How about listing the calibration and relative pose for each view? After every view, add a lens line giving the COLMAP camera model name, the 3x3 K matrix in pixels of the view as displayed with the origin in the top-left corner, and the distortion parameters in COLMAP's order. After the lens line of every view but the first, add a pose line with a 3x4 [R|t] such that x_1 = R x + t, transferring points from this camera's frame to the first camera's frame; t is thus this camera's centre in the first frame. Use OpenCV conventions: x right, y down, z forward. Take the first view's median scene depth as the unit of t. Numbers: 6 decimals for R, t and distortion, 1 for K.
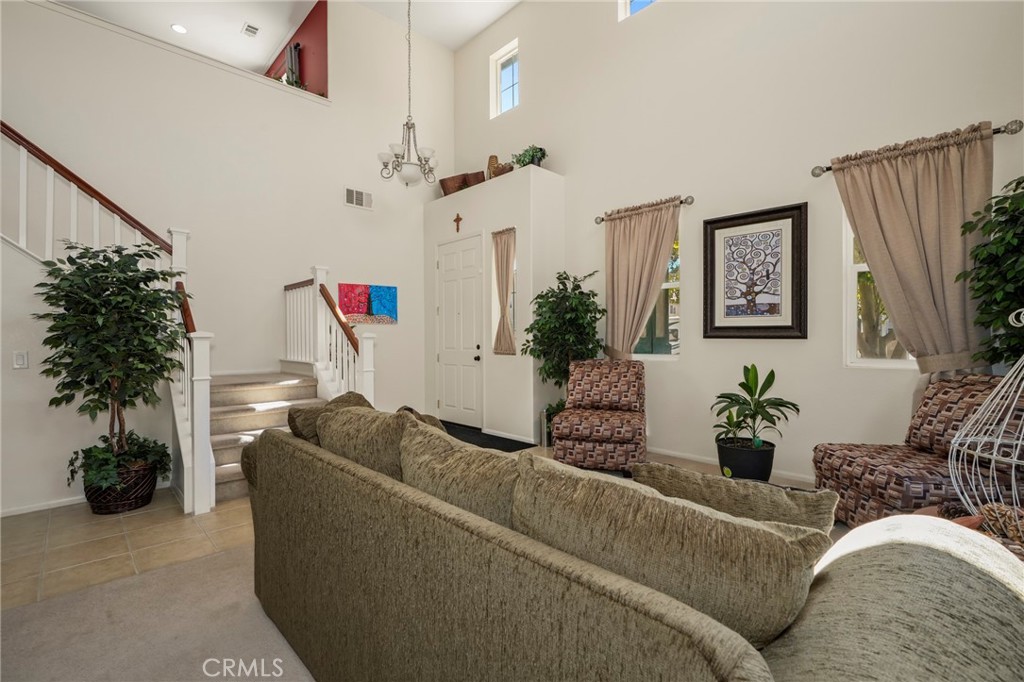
lens RADIAL K [[482.1, 0, 512.0], [0, 482.1, 341.0], [0, 0, 1]] dist [0.000867, 0.000391]
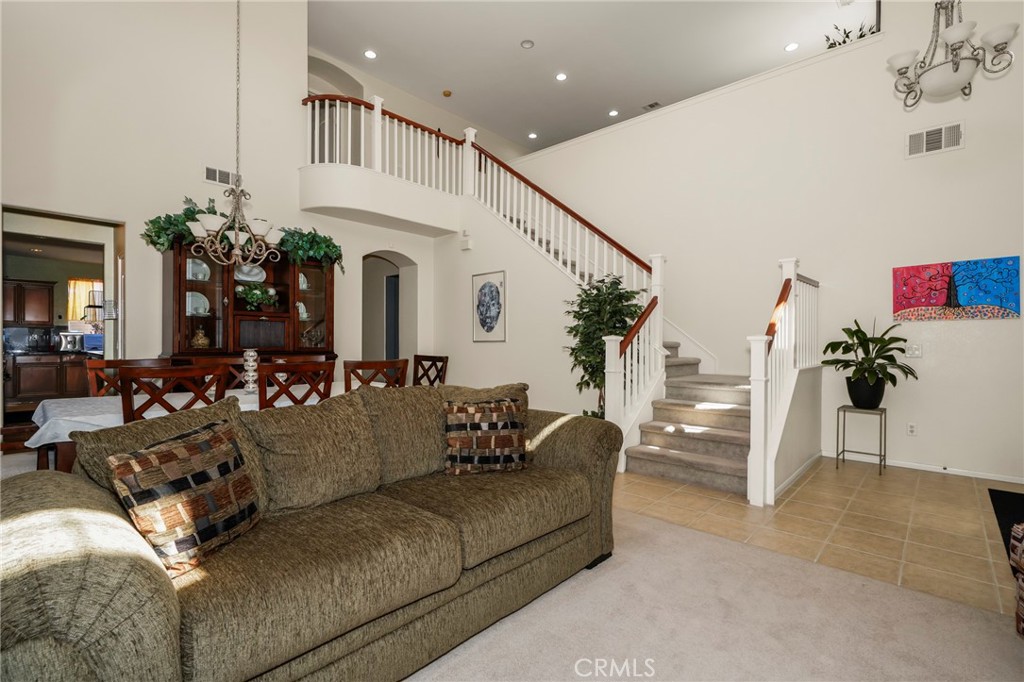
lens RADIAL K [[482.1, 0, 512.0], [0, 482.1, 341.0], [0, 0, 1]] dist [0.000867, 0.000391]
pose [[0.079823, 0.003272, -0.996804, 0.333945], [-0.011841, 0.999927, 0.002335, -0.000784], [0.996739, 0.011617, 0.079856, 0.344293]]
